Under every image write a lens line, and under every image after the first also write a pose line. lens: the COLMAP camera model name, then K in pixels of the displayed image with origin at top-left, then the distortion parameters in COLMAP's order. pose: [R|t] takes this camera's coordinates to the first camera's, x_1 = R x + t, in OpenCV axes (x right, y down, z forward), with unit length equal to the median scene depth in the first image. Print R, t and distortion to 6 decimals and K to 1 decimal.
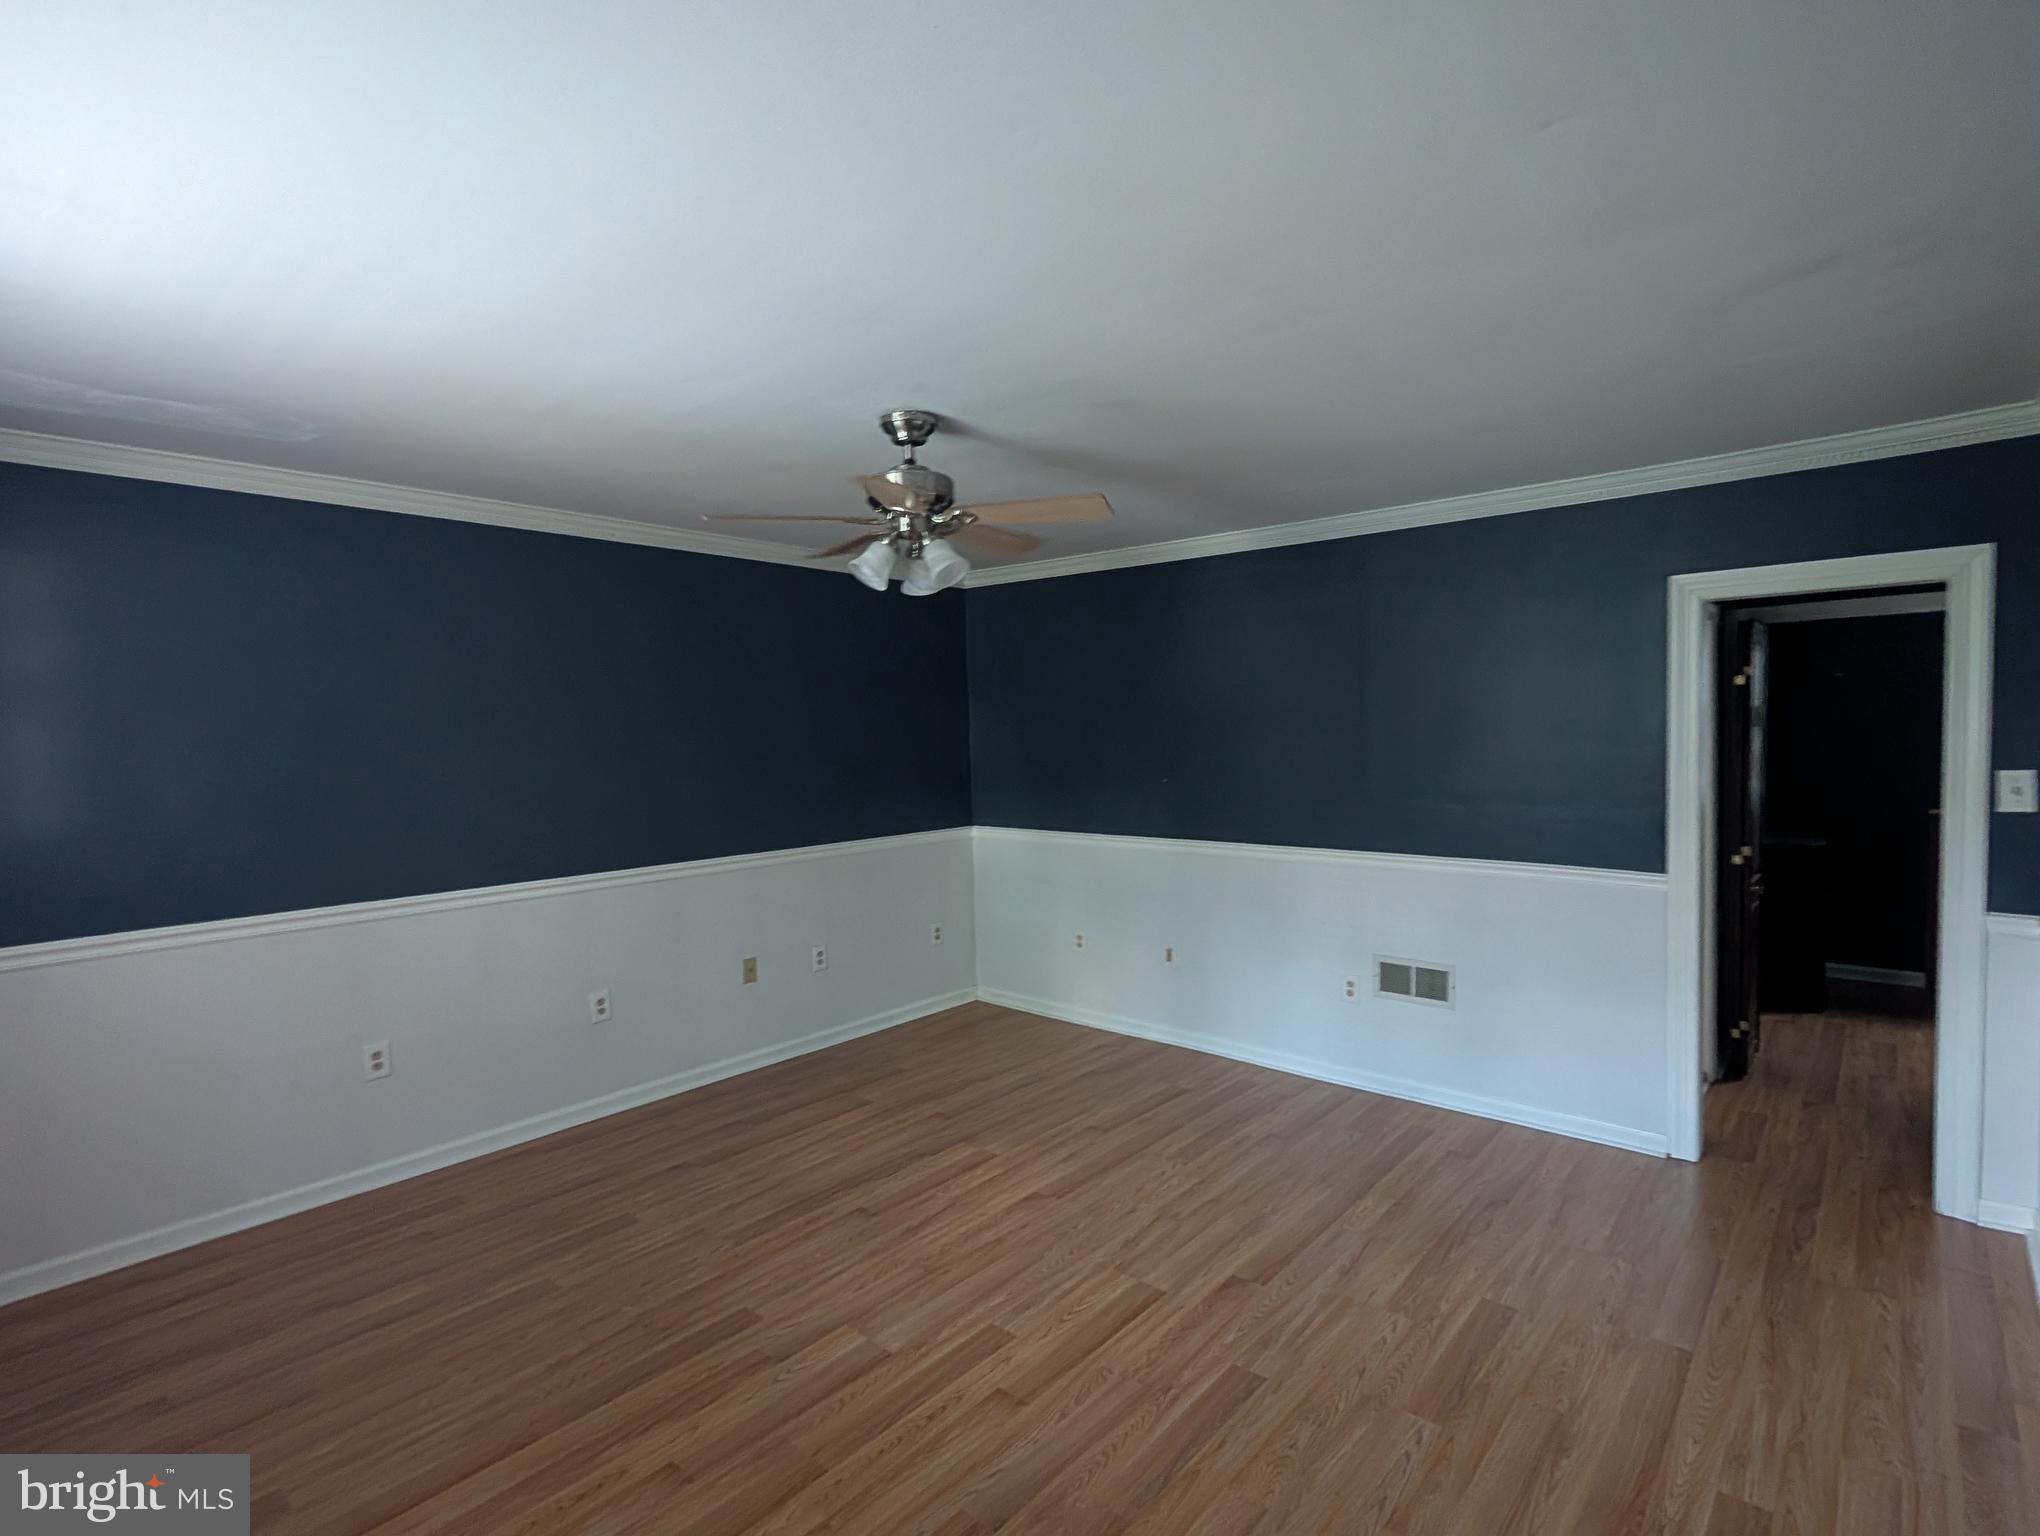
lens RADIAL K [[1014.8, 0, 1026.8], [0, 1014.8, 767.4], [0, 0, 1]] dist [0.007257, -0.001924]
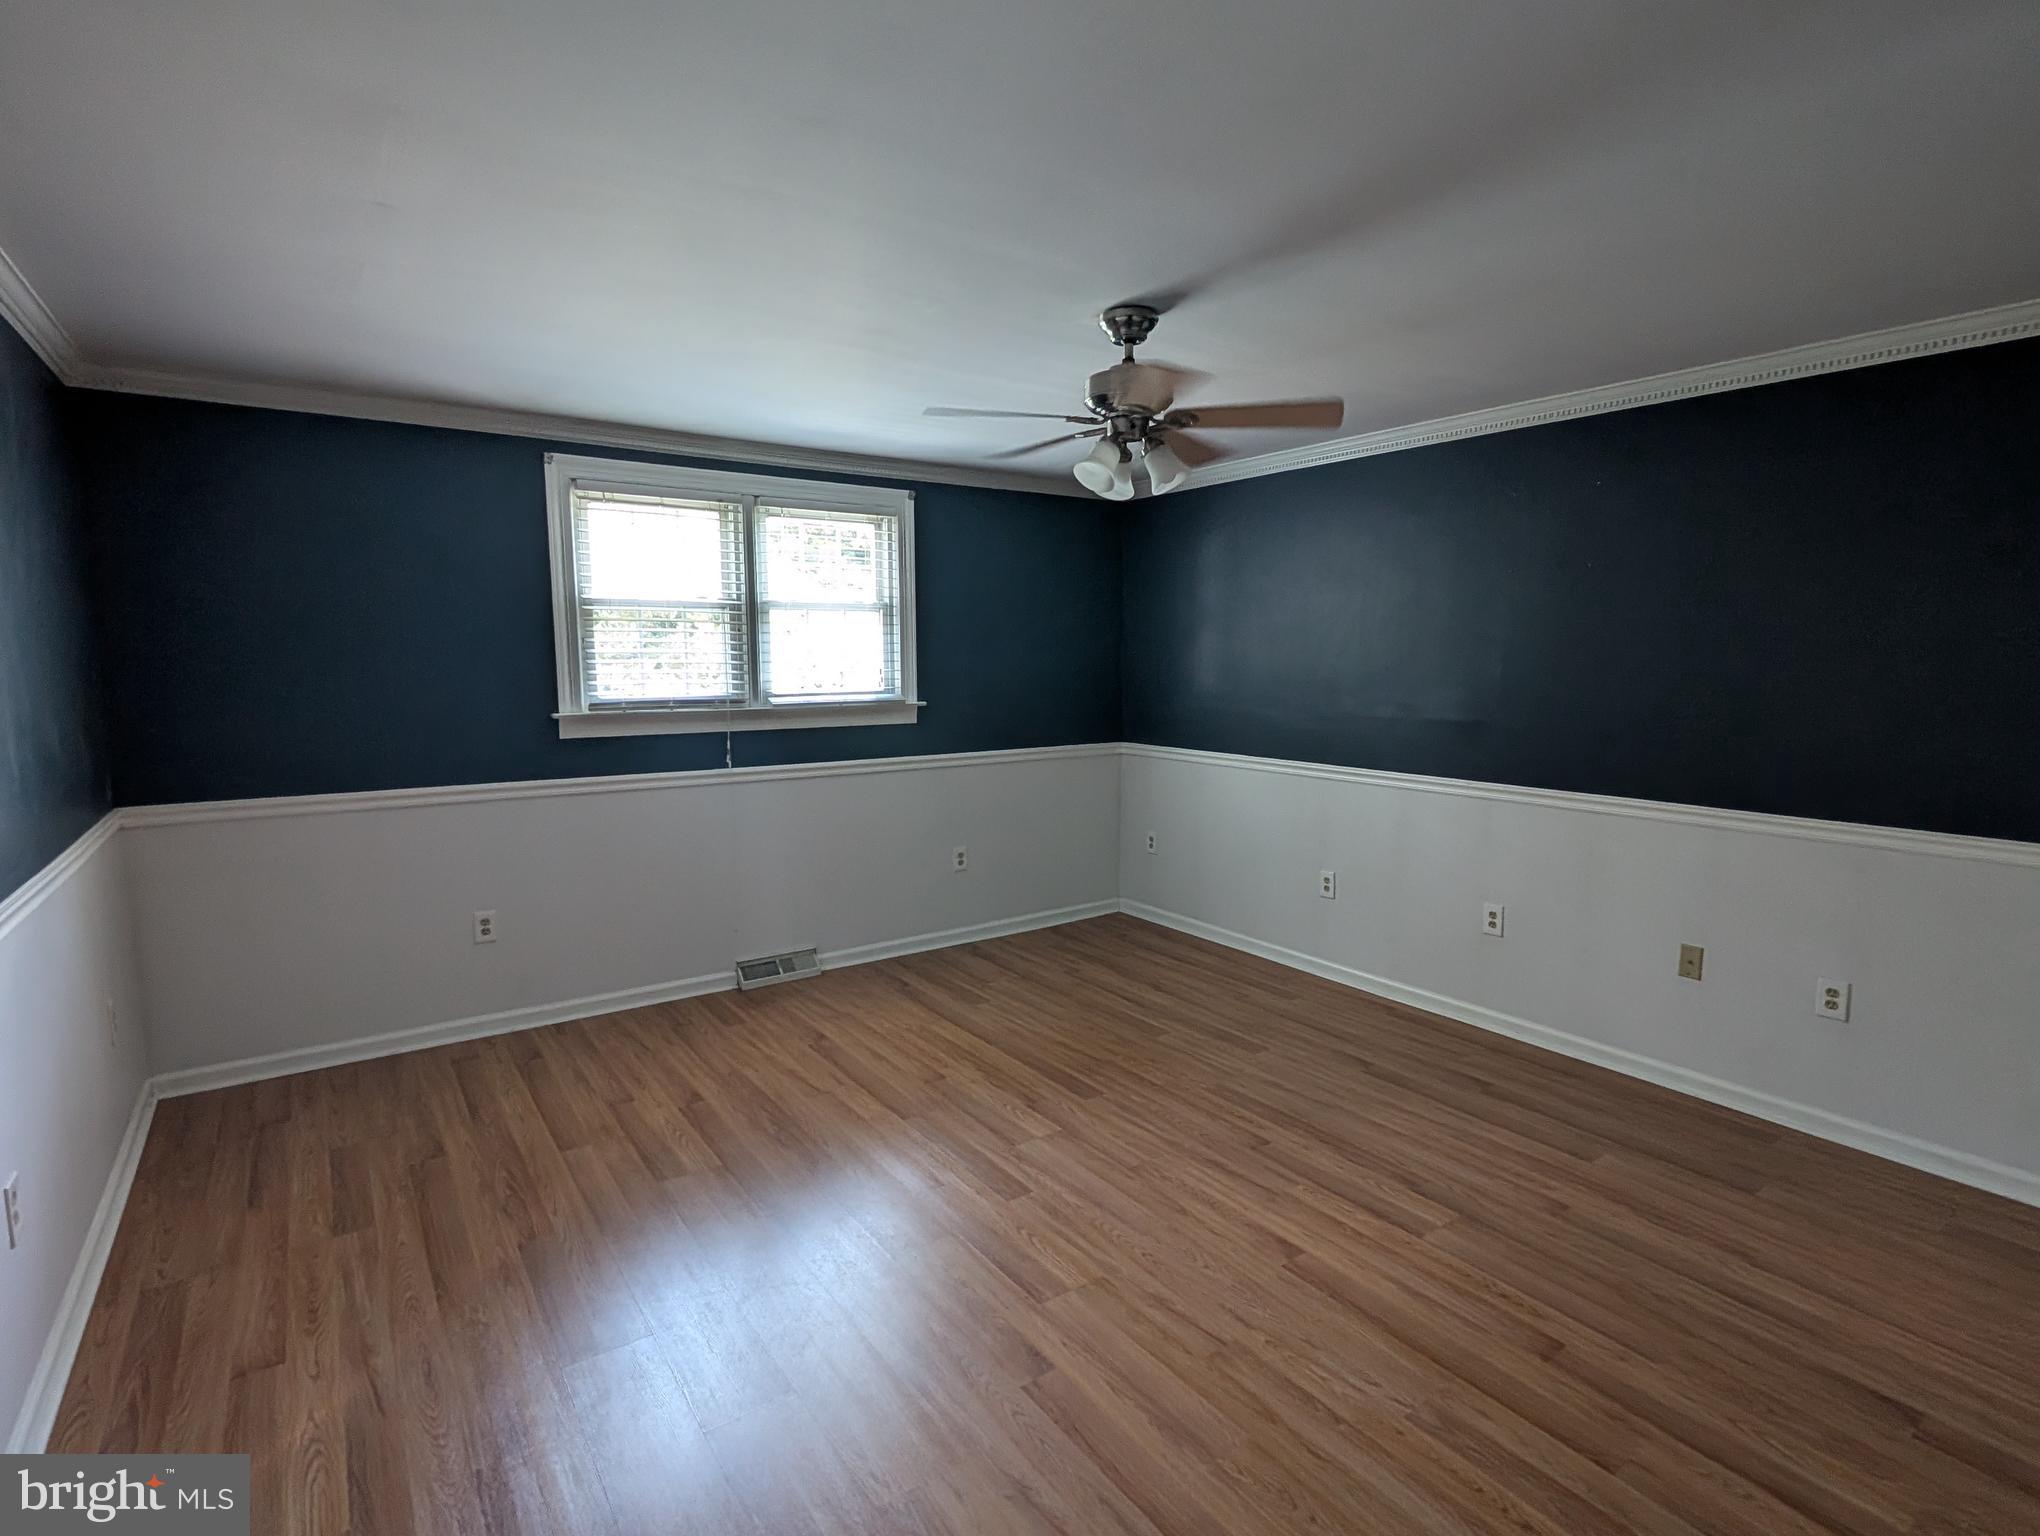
lens RADIAL K [[1014.8, 0, 1027.2], [0, 1014.8, 767.2], [0, 0, 1]] dist [0.007257, -0.001924]
pose [[-0.241886, 0.127924, -0.961835, 0.742583], [-0.035693, 0.989427, 0.140569, -0.037520], [0.969648, 0.068332, -0.234762, 0.956692]]
